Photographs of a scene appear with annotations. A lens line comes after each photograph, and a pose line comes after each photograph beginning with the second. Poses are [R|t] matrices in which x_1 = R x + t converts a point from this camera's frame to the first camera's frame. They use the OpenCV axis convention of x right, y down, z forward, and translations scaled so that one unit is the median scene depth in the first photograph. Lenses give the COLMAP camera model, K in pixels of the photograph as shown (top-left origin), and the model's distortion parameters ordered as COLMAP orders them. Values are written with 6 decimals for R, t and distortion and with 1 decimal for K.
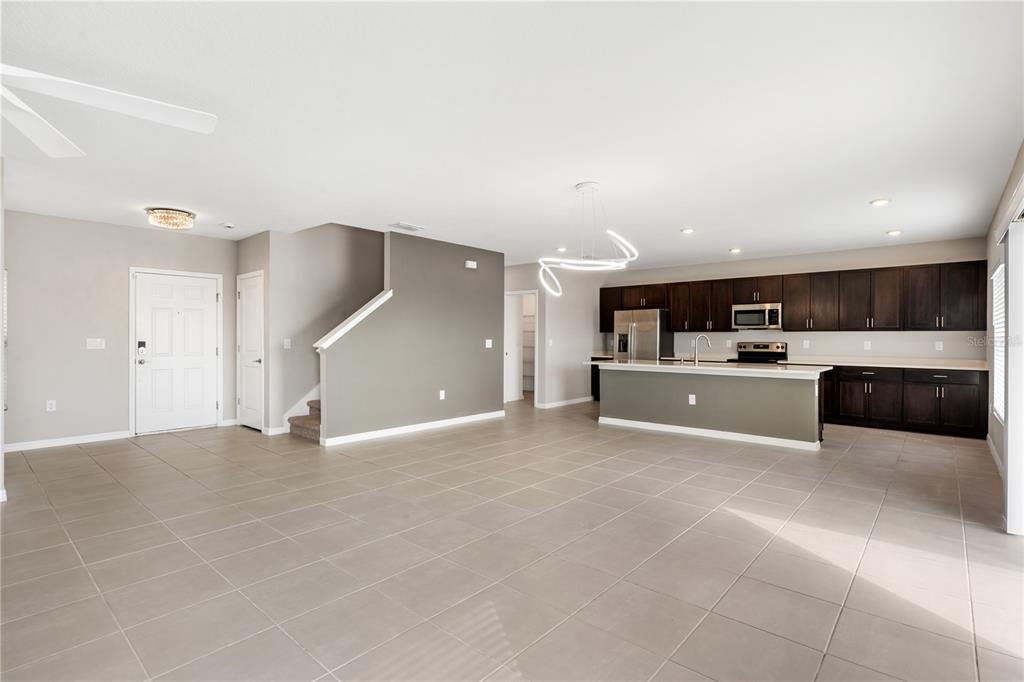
lens RADIAL K [[496.5, 0, 514.0], [0, 496.5, 338.9], [0, 0, 1]] dist [-0.003383, -0.000107]
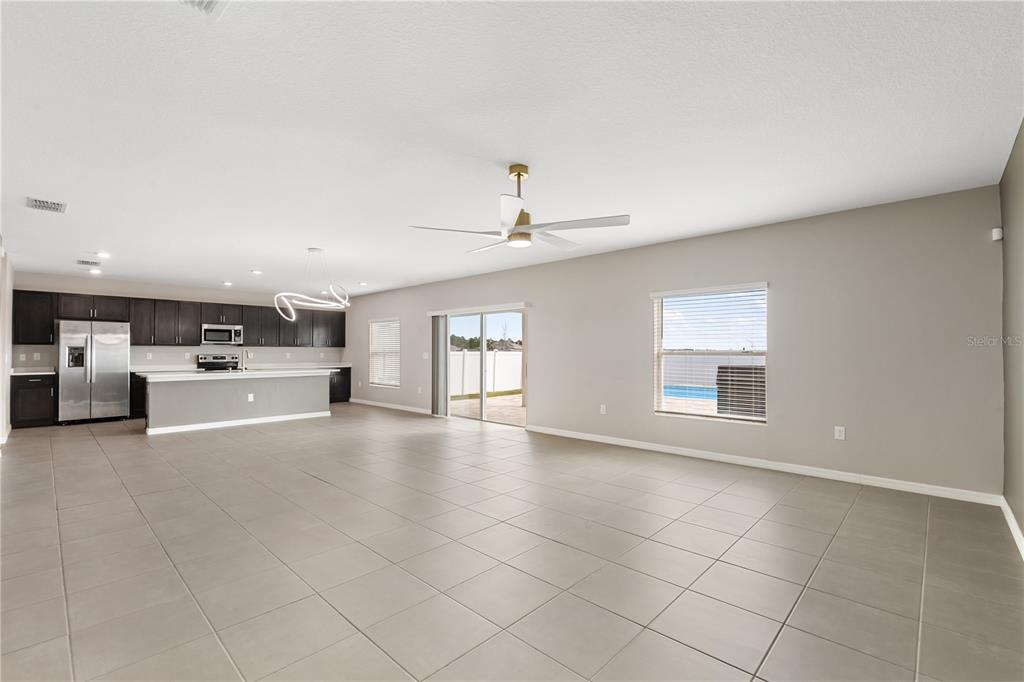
lens RADIAL K [[447.1, 0, 515.0], [0, 447.1, 345.3], [0, 0, 1]] dist [-0.016067, -0.001458]
pose [[0.043594, 0.011377, 0.998985, -0.617004], [0.001995, 0.999932, -0.011475, -0.002144], [-0.999047, 0.002493, 0.043568, 0.183962]]
